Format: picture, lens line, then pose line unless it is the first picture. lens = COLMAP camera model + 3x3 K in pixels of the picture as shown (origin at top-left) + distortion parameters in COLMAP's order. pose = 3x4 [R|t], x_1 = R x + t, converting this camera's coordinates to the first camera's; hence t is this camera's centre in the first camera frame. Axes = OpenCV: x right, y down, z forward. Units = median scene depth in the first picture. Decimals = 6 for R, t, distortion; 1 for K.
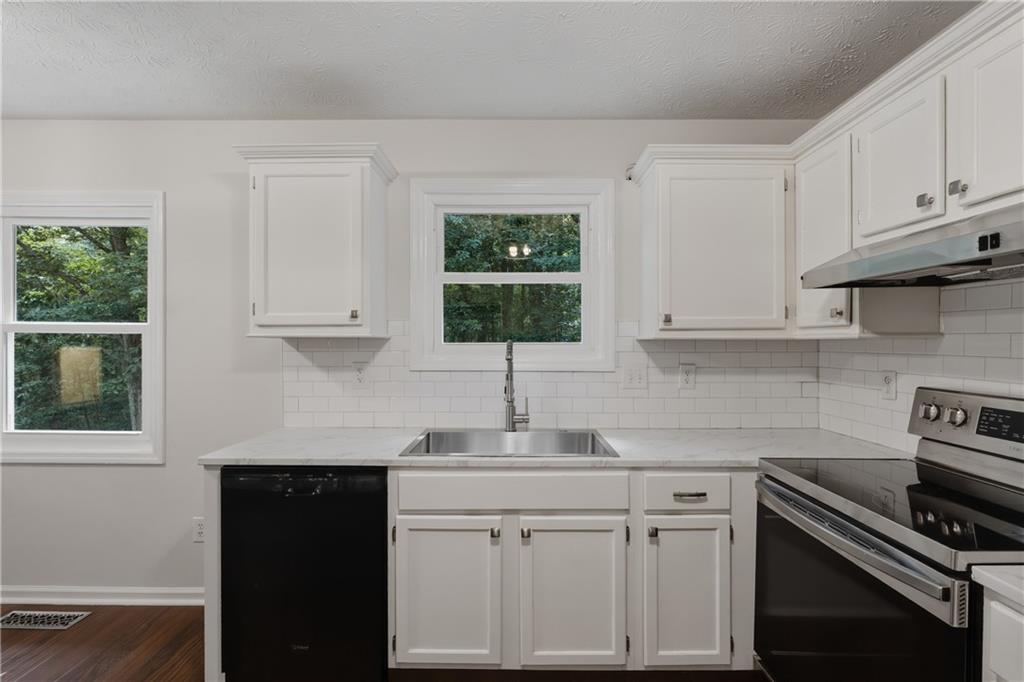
lens RADIAL K [[475.3, 0, 511.3], [0, 475.3, 342.9], [0, 0, 1]] dist [-0.003459, 0.000786]
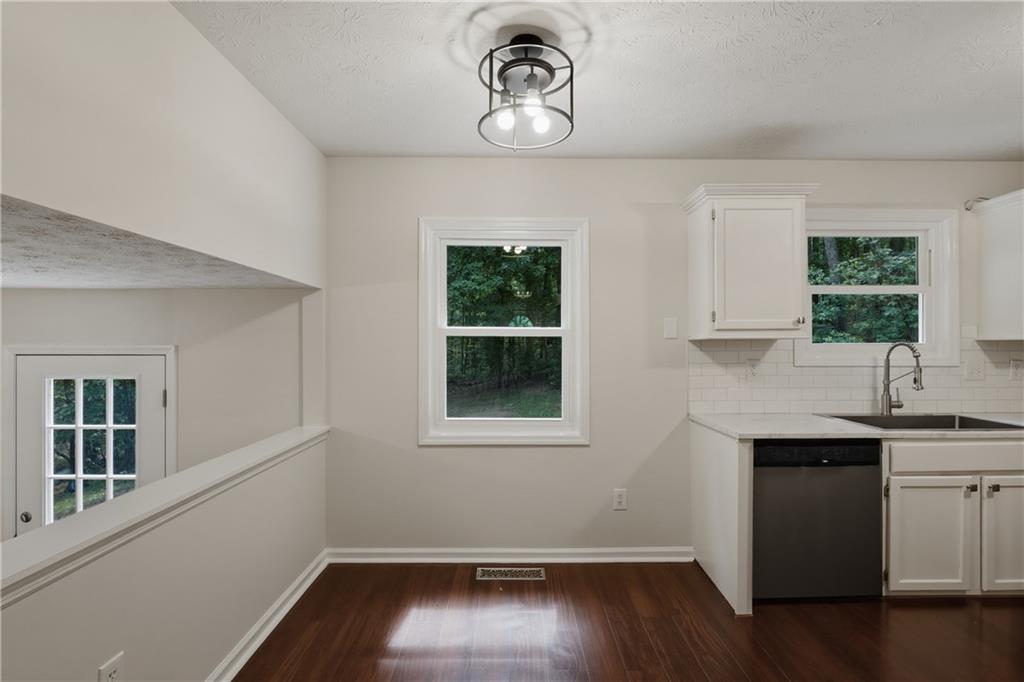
lens RADIAL K [[475.3, 0, 513.7], [0, 475.3, 343.5], [0, 0, 1]] dist [-0.003459, 0.000786]
pose [[0.999807, -0.002938, 0.019399, -0.992425], [0.002932, 0.999996, 0.000297, -0.002486], [-0.019400, -0.000240, 0.999812, -0.209248]]
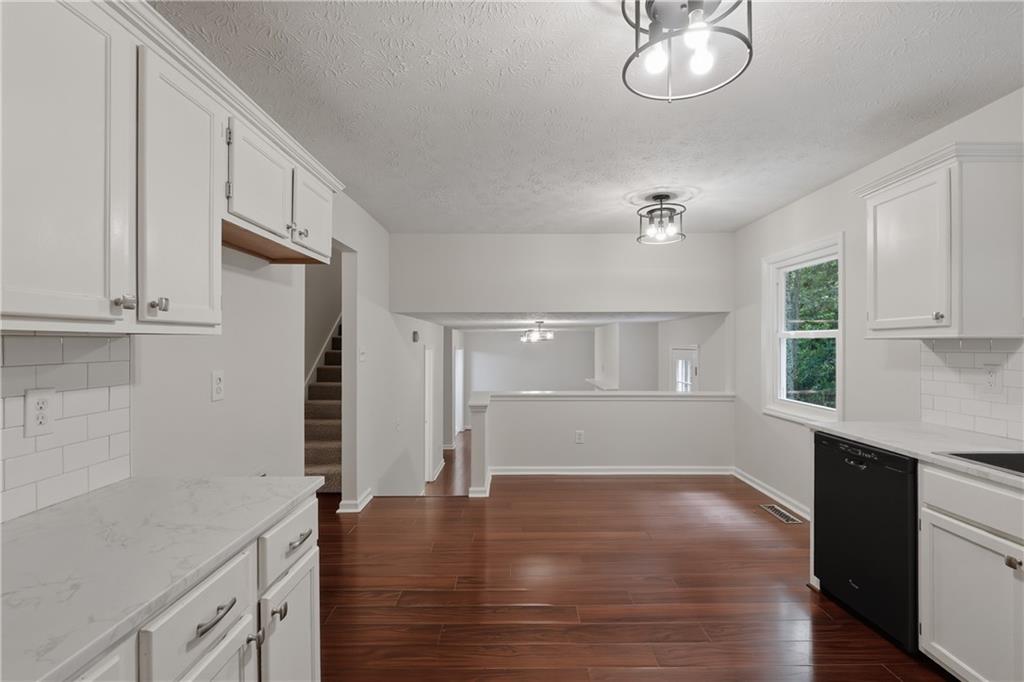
lens RADIAL K [[475.3, 0, 518.9], [0, 475.3, 341.6], [0, 0, 1]] dist [-0.003459, 0.000786]
pose [[0.020611, -0.009050, -0.999747, 0.610680], [0.002037, 0.999957, -0.009010, 0.002631], [0.999785, -0.001851, 0.020629, 0.063331]]
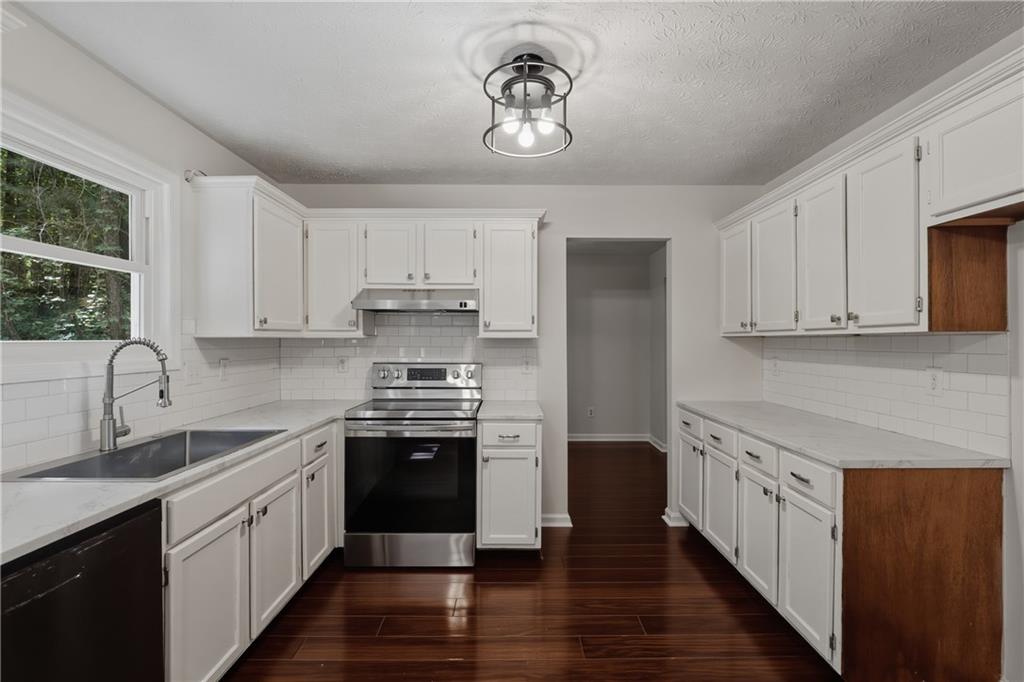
lens RADIAL K [[475.3, 0, 511.8], [0, 475.3, 344.1], [0, 0, 1]] dist [-0.003459, 0.000786]
pose [[-0.002148, -0.009976, 0.999948, -0.813528], [0.000845, 0.999950, 0.009978, -0.002277], [-0.999997, 0.000867, -0.002140, 0.315500]]
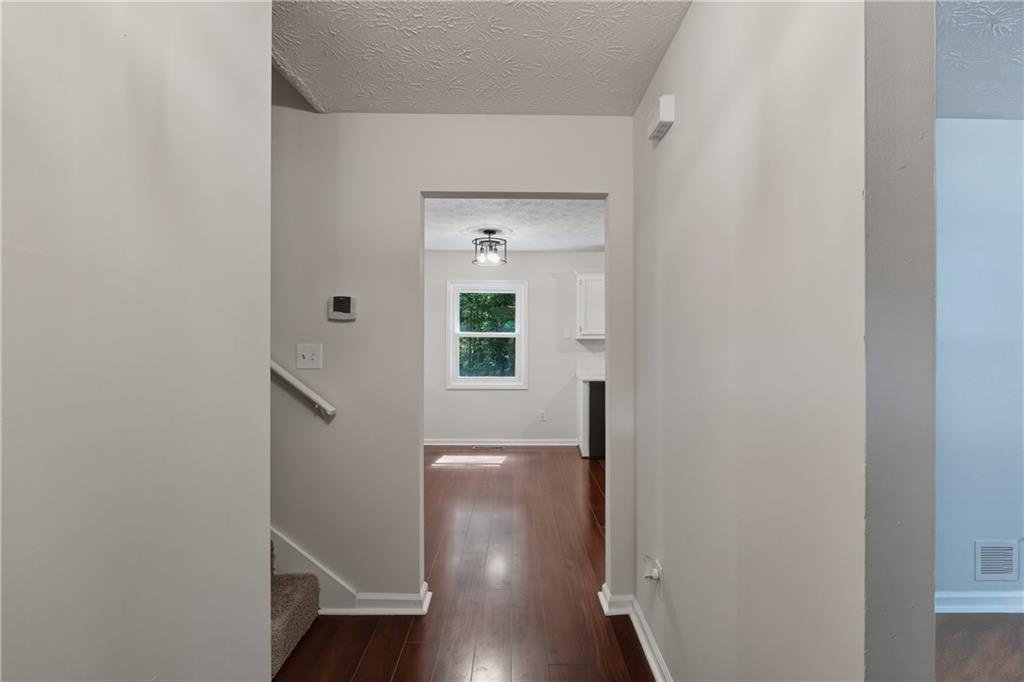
lens RADIAL K [[475.3, 0, 517.9], [0, 475.3, 341.3], [0, 0, 1]] dist [-0.003459, 0.000786]
pose [[0.999952, 0.001140, 0.009719, -0.849086], [-0.001150, 0.999999, 0.000973, -0.001018], [-0.009718, -0.000984, 0.999952, -1.574408]]
